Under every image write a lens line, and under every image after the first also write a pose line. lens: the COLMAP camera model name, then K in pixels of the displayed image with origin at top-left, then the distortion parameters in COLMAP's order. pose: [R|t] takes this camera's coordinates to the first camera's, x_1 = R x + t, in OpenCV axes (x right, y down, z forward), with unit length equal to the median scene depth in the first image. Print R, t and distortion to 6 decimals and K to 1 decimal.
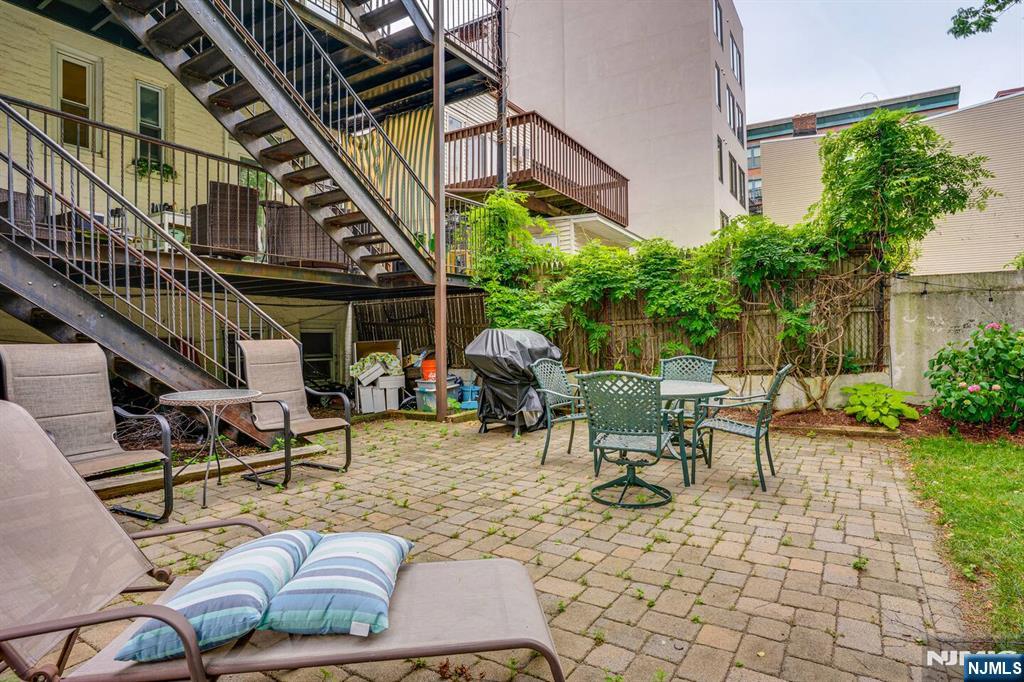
lens RADIAL K [[532.5, 0, 512.0], [0, 532.5, 341.0], [0, 0, 1]] dist [-0.099748, 0.040609]
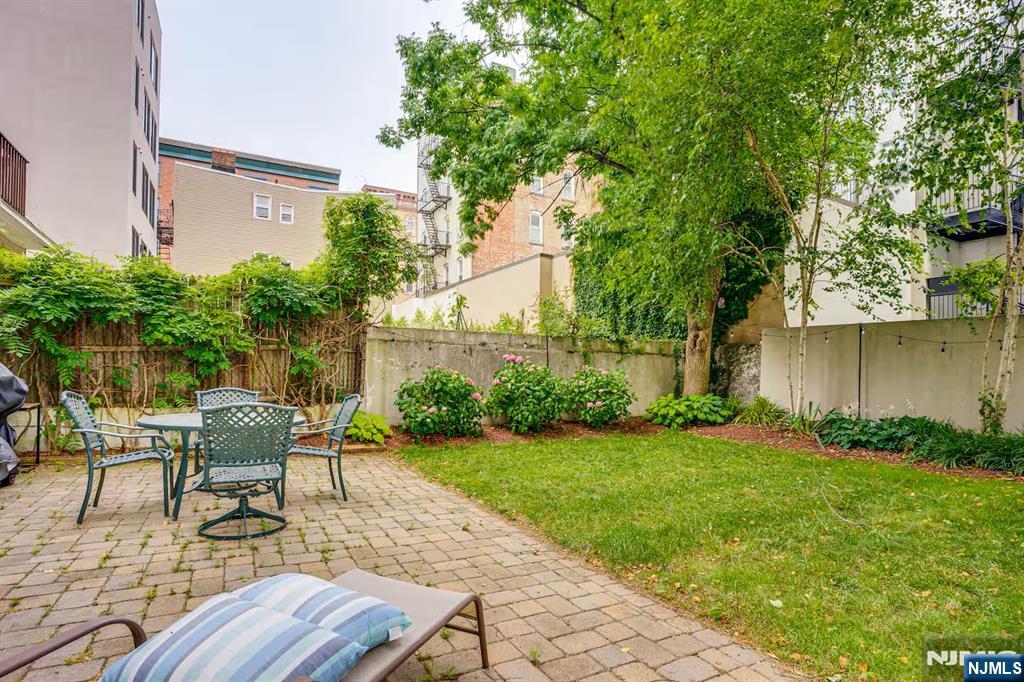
lens RADIAL K [[544.5, 0, 476.3], [0, 544.5, 376.2], [0, 0, 1]] dist [-0.024605, 0.000930]
pose [[0.526168, 0.015451, 0.850240, -0.270398], [-0.019885, 0.999785, -0.005863, 0.002552], [-0.850148, -0.013822, 0.526362, 0.056157]]
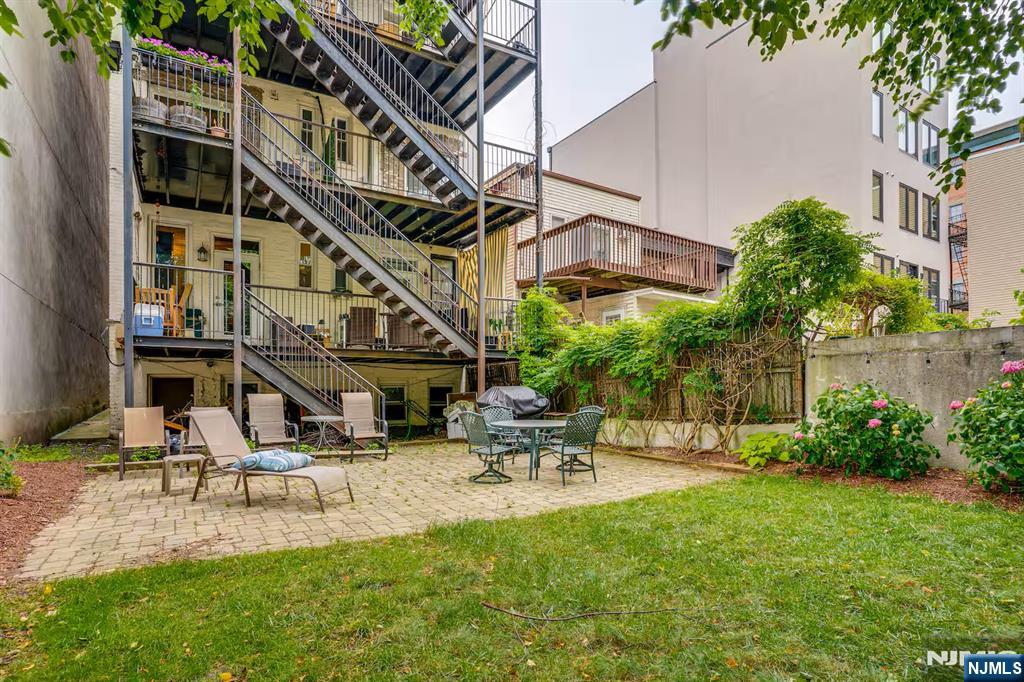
lens RADIAL K [[547.0, 0, 512.1], [0, 547.0, 390.3], [0, 0, 1]] dist [-0.000268, 0.000352]
pose [[0.890753, 0.006375, -0.454444, 0.729910], [-0.005651, 0.999980, 0.002952, -0.015851], [0.454453, -0.000062, 0.890770, -0.425044]]
